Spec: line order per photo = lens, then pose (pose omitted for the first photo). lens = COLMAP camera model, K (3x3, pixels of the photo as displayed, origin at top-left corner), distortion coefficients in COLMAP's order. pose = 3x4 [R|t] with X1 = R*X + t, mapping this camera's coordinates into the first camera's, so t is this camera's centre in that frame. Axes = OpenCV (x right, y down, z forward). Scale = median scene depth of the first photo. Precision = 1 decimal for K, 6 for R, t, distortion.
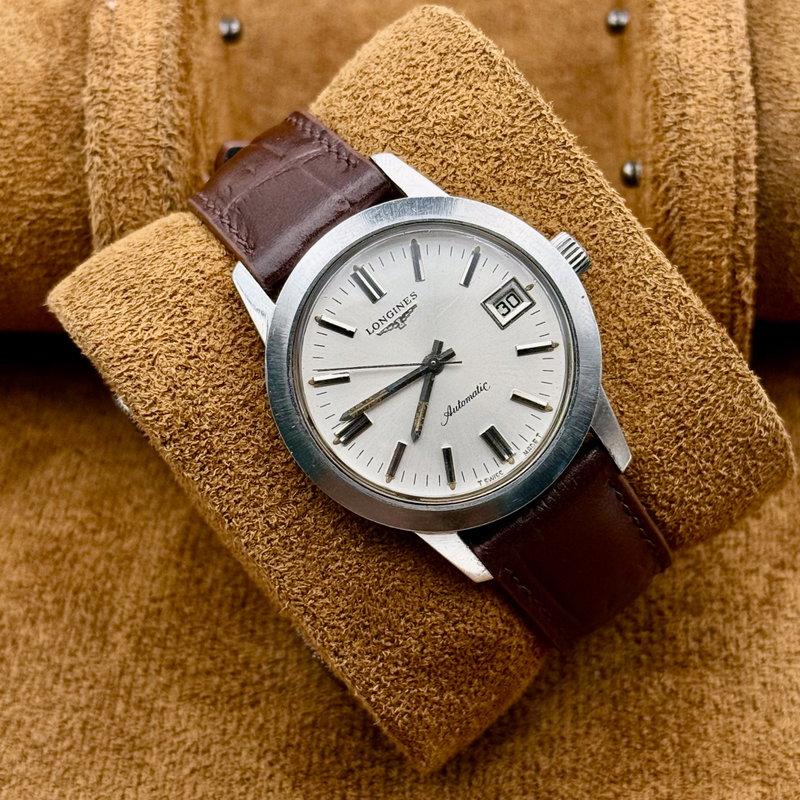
lens RADIAL K [[2270.1, 0, 399.3], [0, 2270.1, 432.7], [0, 0, 1]] dist [-0.149243, 2.927826]
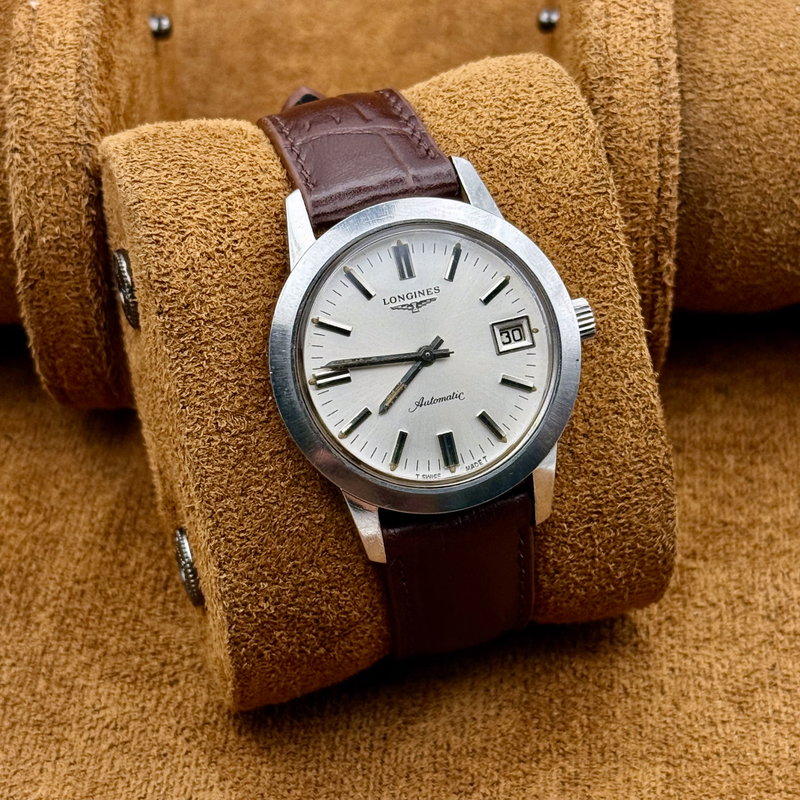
lens RADIAL K [[2270.1, 0, 399.3], [0, 2270.1, 432.7], [0, 0, 1]] dist [-0.149243, 2.927826]
pose [[0.894198, 0.431531, 0.119128, -0.104452], [-0.426040, 0.902025, -0.069571, 0.079411], [-0.137479, 0.011457, 0.990438, -0.050193]]
